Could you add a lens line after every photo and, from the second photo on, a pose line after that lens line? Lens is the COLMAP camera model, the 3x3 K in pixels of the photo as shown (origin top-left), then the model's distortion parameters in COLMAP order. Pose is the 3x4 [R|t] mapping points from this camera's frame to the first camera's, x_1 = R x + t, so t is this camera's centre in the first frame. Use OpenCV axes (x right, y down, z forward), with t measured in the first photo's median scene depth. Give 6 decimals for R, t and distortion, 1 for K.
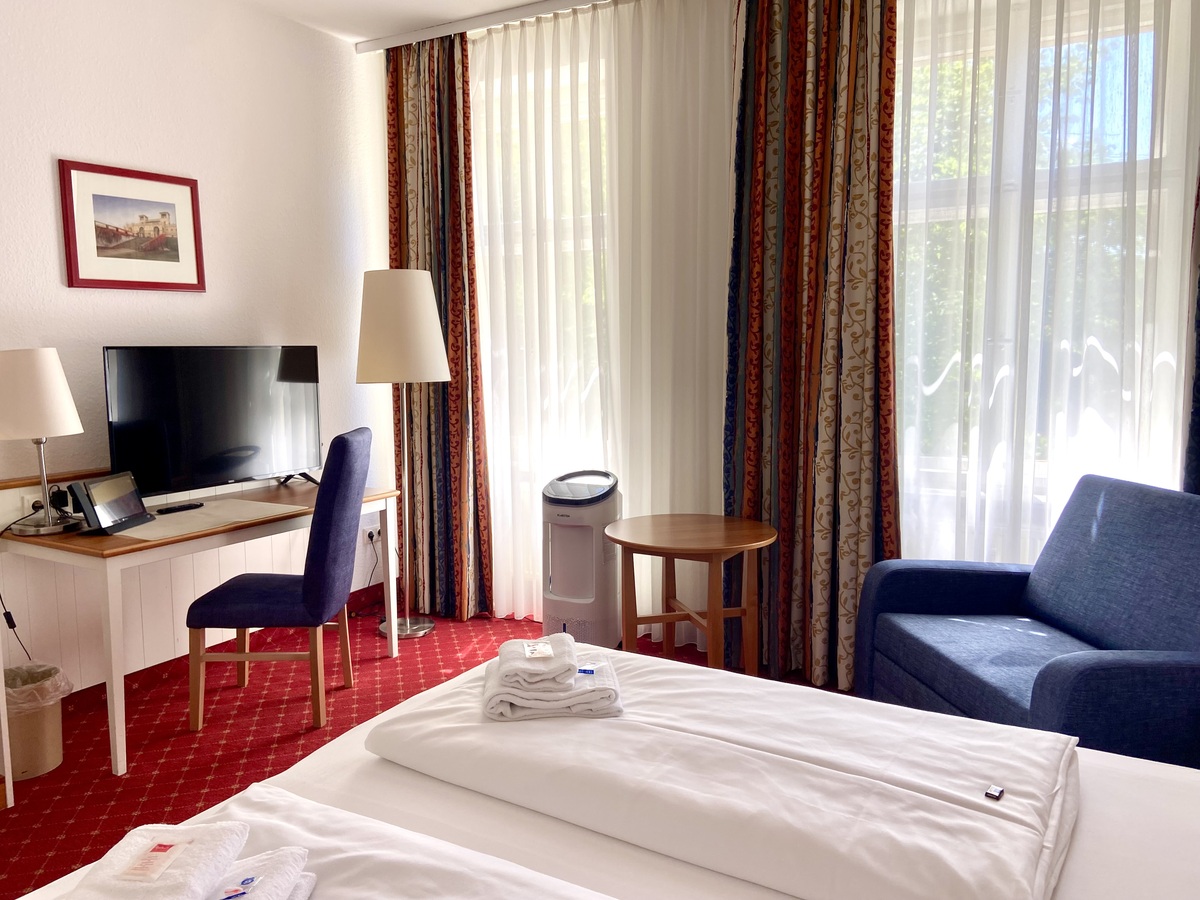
lens RADIAL K [[913.1, 0, 597.6], [0, 913.1, 446.5], [0, 0, 1]] dist [0.010219, -0.002754]
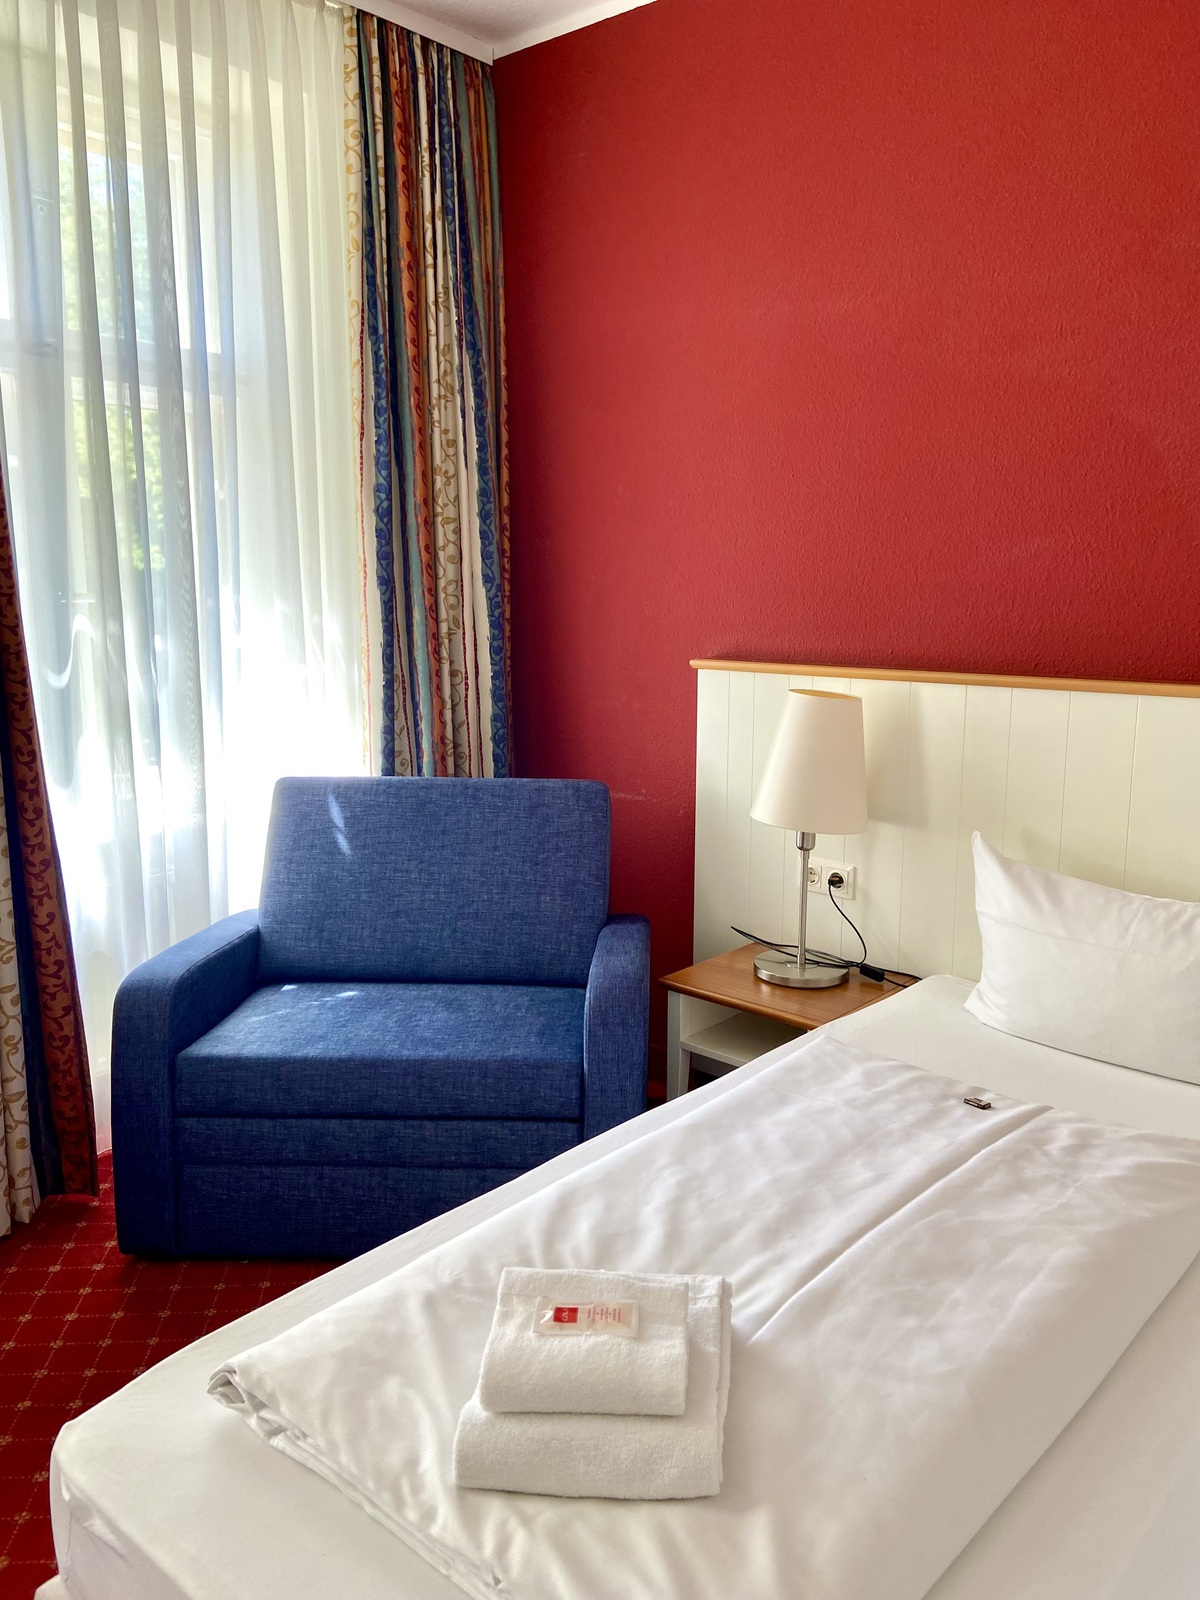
lens RADIAL K [[1217.4, 0, 597.3], [0, 1217.4, 798.4], [0, 0, 1]] dist [0.010219, -0.002754]
pose [[0.198203, -0.166593, 0.965900, -0.399060], [0.112053, 0.982841, 0.146522, -0.072964], [-0.973735, 0.079191, 0.213469, 0.571167]]
